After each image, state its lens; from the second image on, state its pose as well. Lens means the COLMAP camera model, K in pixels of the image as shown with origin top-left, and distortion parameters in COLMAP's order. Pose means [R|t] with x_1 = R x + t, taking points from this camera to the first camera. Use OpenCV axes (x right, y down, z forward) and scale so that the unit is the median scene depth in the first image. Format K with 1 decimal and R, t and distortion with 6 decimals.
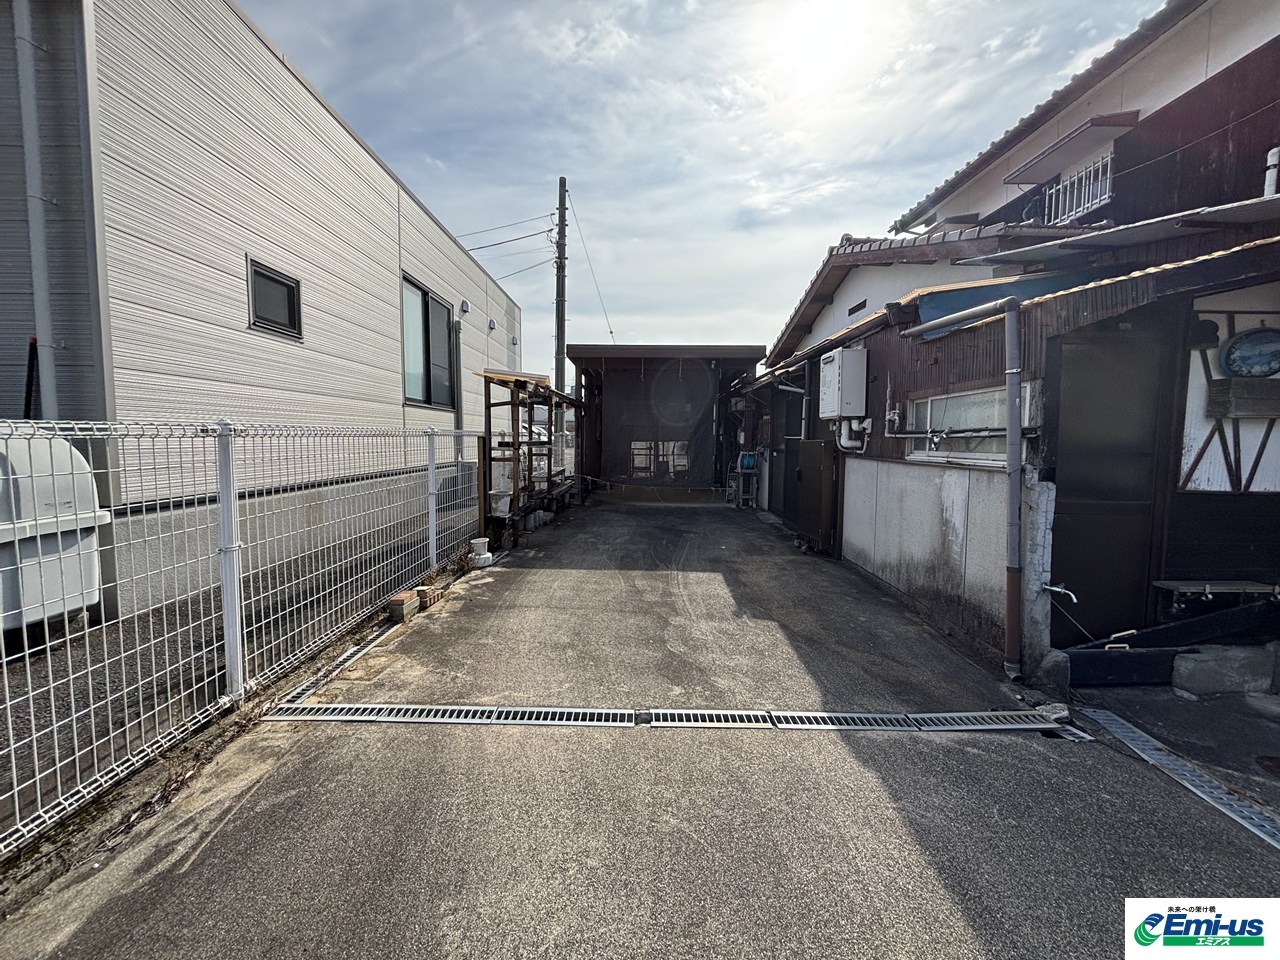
lens RADIAL K [[516.4, 0, 637.5], [0, 516.4, 471.2], [0, 0, 1]] dist [-0.000490, 0.000711]
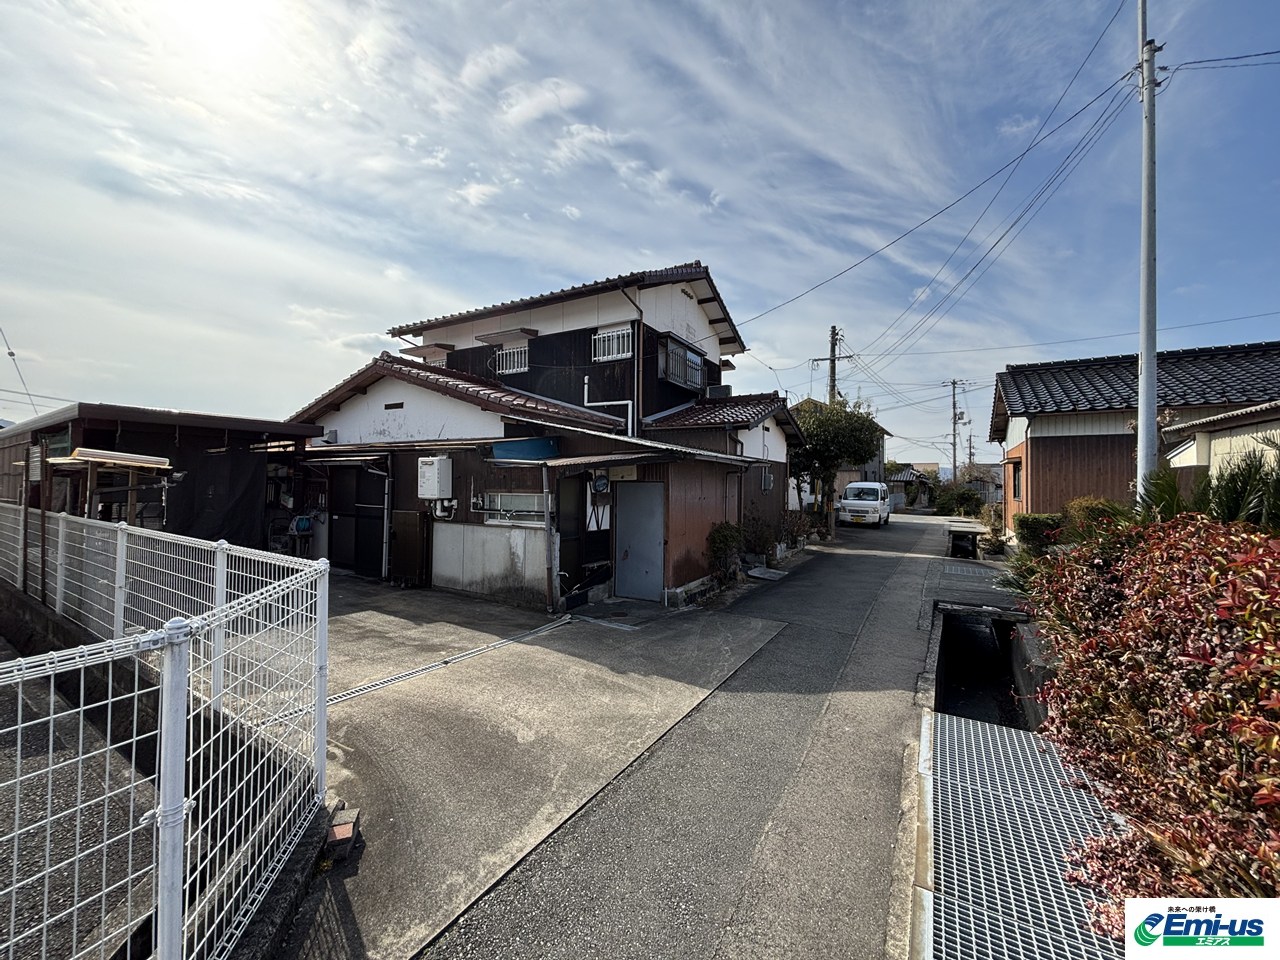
lens RADIAL K [[516.4, 0, 637.5], [0, 516.4, 471.2], [0, 0, 1]] dist [-0.000490, 0.000711]
pose [[0.518781, 0.014388, 0.854786, -0.967268], [0.052415, 0.997442, -0.048600, -0.110491], [-0.853299, 0.070017, 0.516700, -0.565702]]
